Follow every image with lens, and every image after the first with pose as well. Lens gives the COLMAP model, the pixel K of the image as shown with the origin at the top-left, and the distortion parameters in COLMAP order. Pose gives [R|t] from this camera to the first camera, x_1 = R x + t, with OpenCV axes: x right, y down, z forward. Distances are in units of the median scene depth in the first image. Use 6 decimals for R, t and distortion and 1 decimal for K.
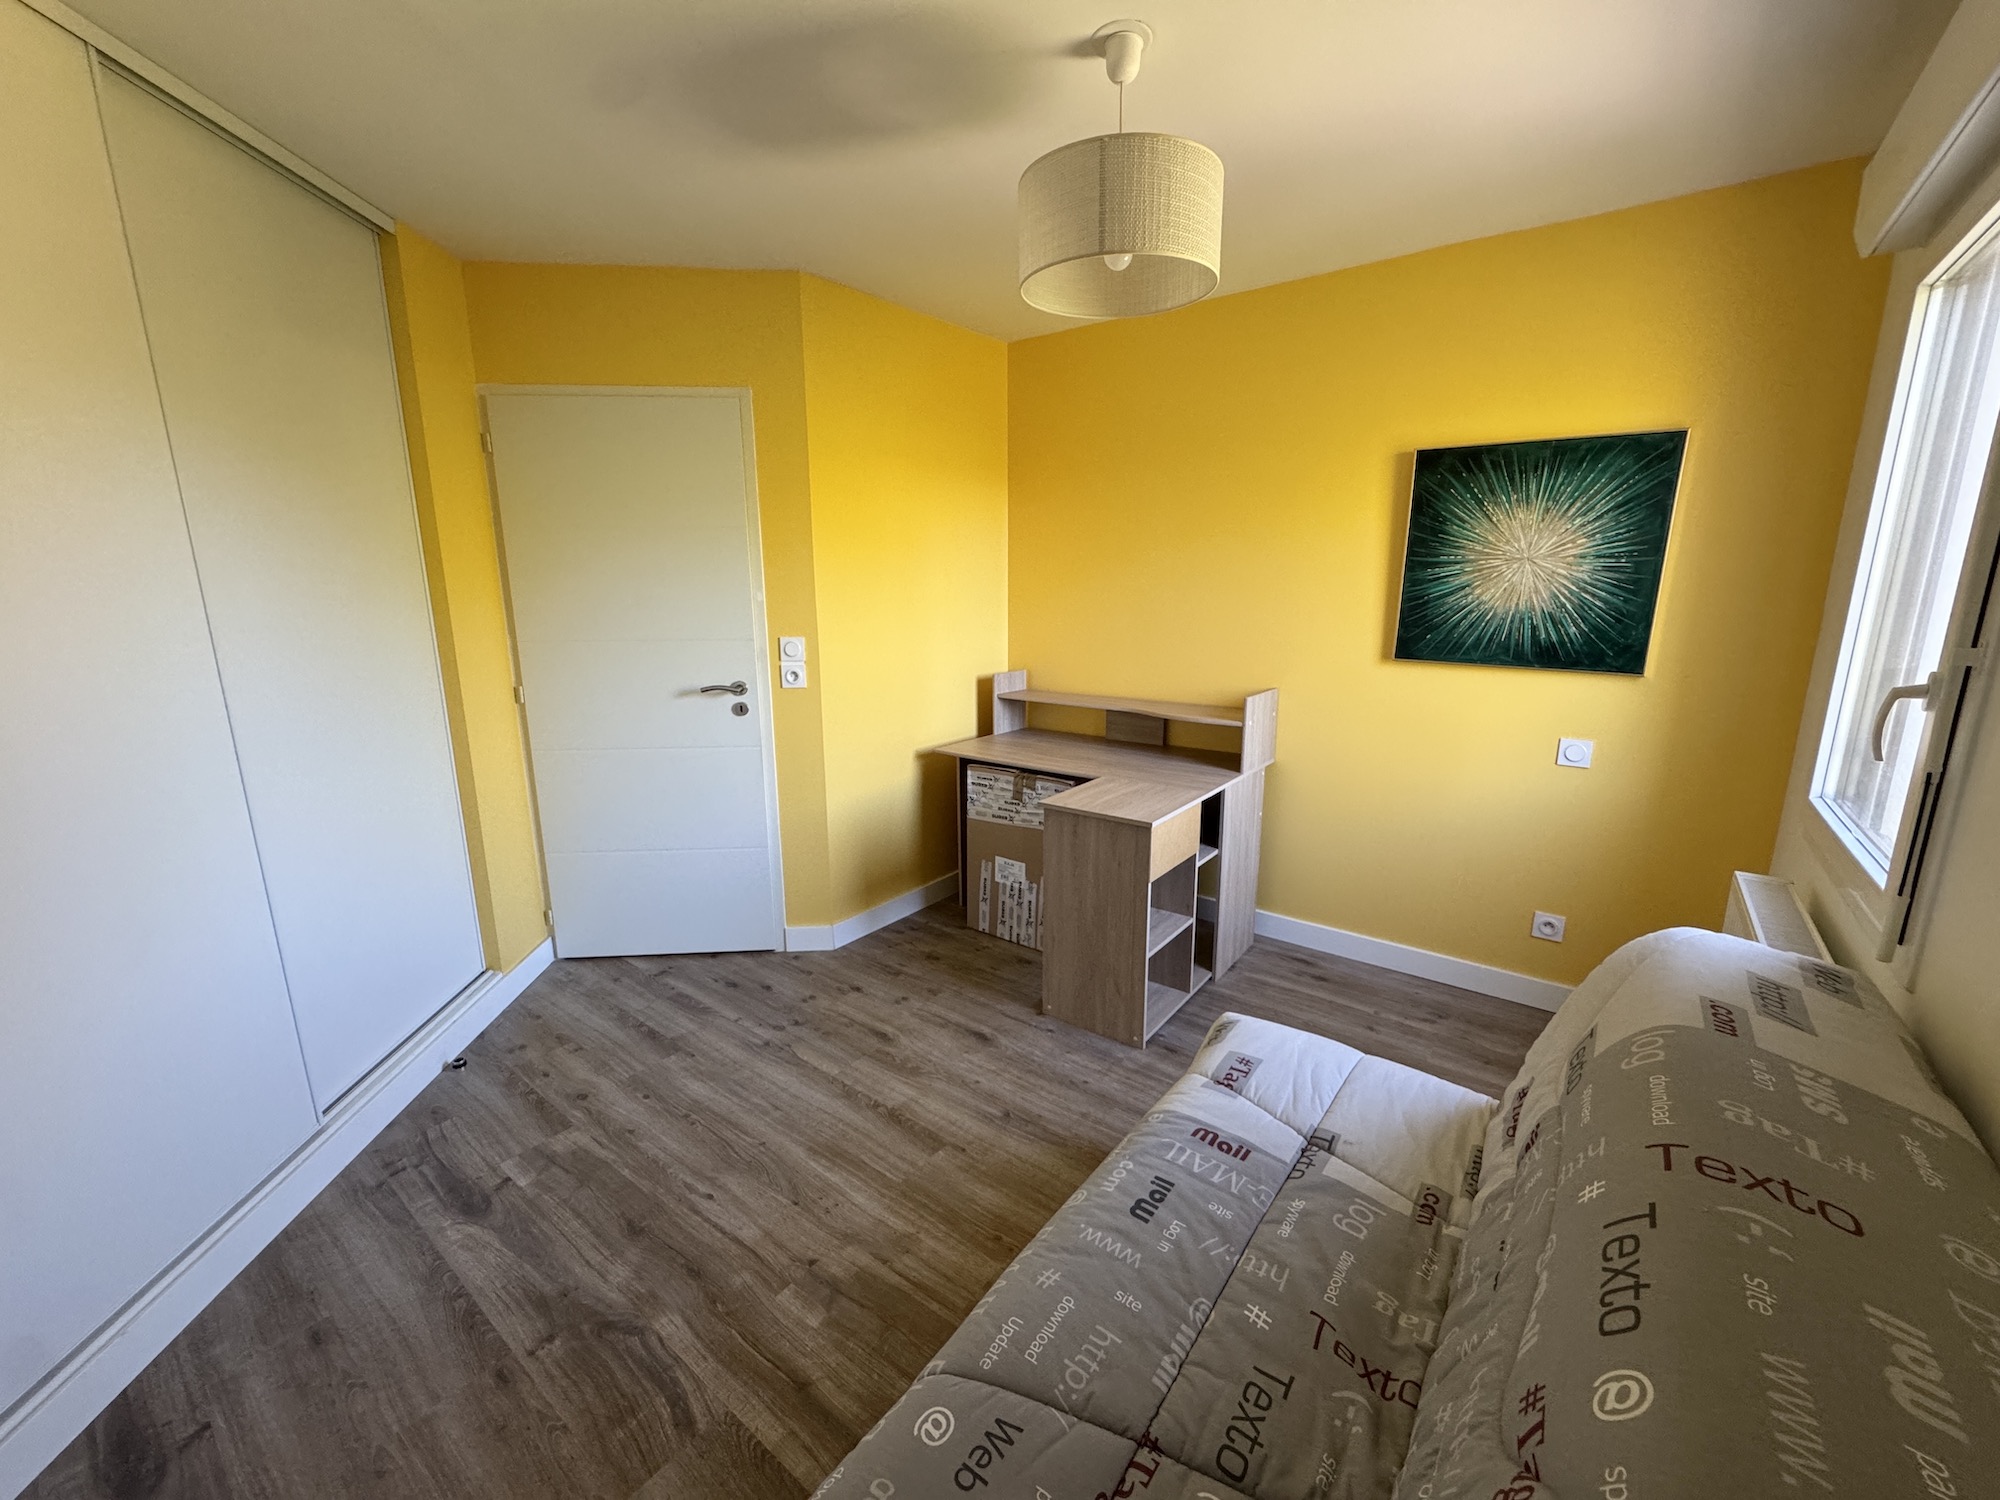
lens RADIAL K [[800.9, 0, 1002.2], [0, 800.9, 751.9], [0, 0, 1]] dist [-0.004379, 0.000886]
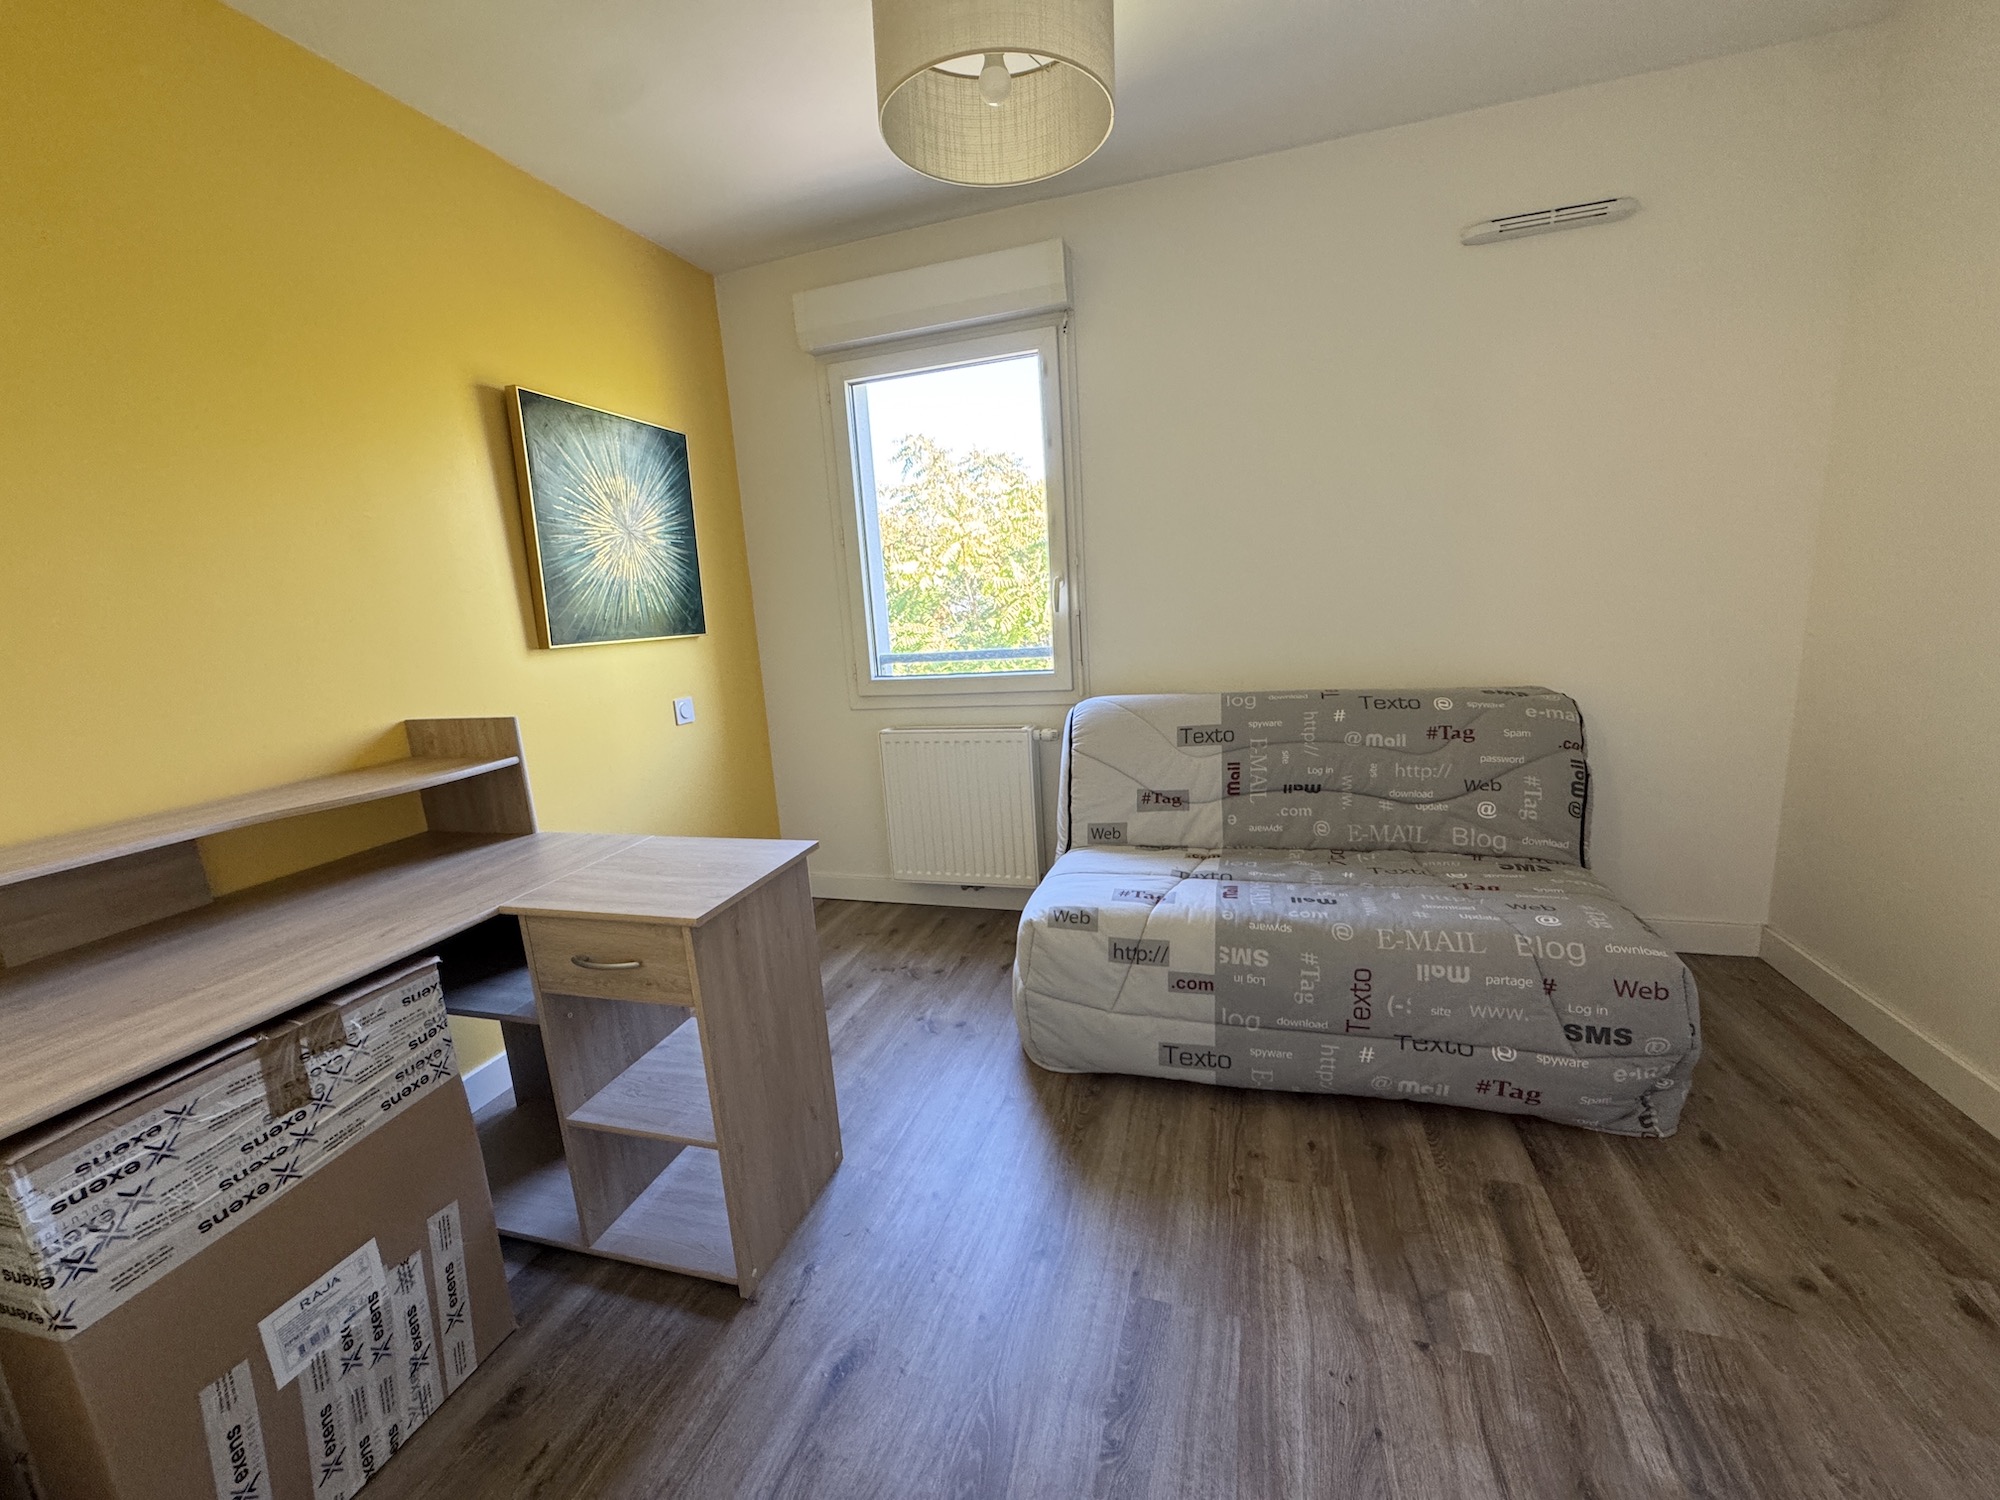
lens RADIAL K [[800.9, 0, 1002.9], [0, 800.9, 747.5], [0, 0, 1]] dist [-0.004379, 0.000886]
pose [[-0.348643, -0.153711, 0.924565, -0.537007], [0.256334, 0.933212, 0.251809, -0.132730], [-0.901521, 0.324789, -0.285957, 1.053267]]
